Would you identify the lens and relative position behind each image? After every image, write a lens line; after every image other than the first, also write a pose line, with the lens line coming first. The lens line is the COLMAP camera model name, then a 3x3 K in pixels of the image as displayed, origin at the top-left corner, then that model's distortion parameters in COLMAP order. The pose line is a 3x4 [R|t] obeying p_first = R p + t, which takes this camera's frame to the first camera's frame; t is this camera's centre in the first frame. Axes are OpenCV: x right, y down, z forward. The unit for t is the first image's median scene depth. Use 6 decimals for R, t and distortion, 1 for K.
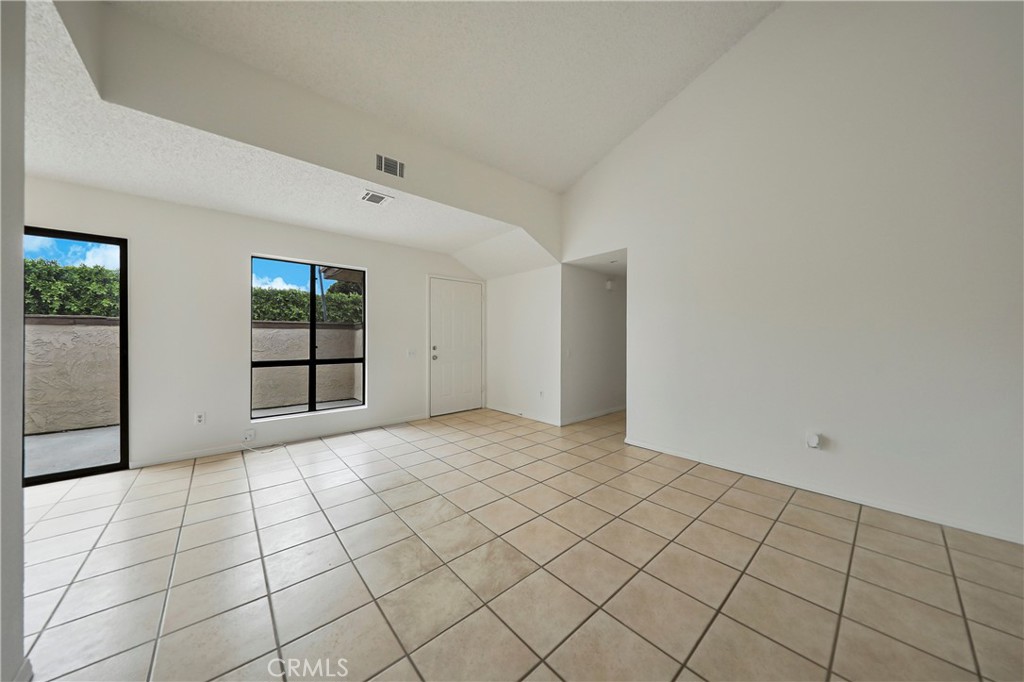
lens RADIAL K [[332.4, 0, 512.0], [0, 332.4, 341.0], [0, 0, 1]] dist [0.000491, 0.000060]
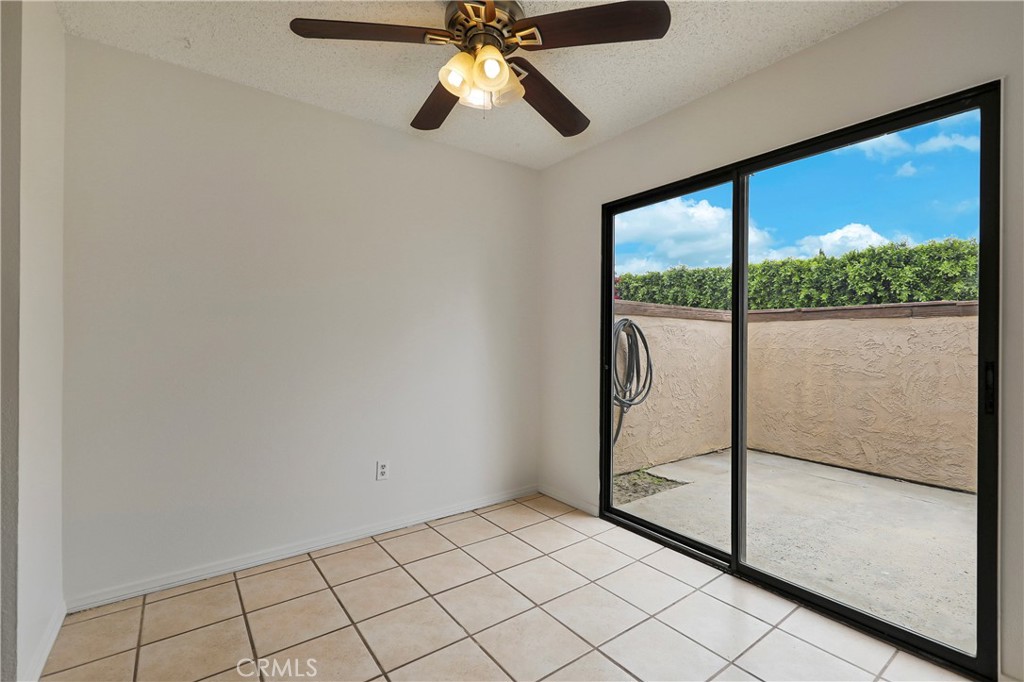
lens RADIAL K [[449.4, 0, 509.5], [0, 449.4, 335.9], [0, 0, 1]] dist [0.000434, -0.000105]
pose [[-0.100189, 0.001651, -0.994967, -0.378323], [-0.007729, 0.999967, 0.002438, -0.008885], [0.994938, 0.007934, -0.100173, 0.318323]]
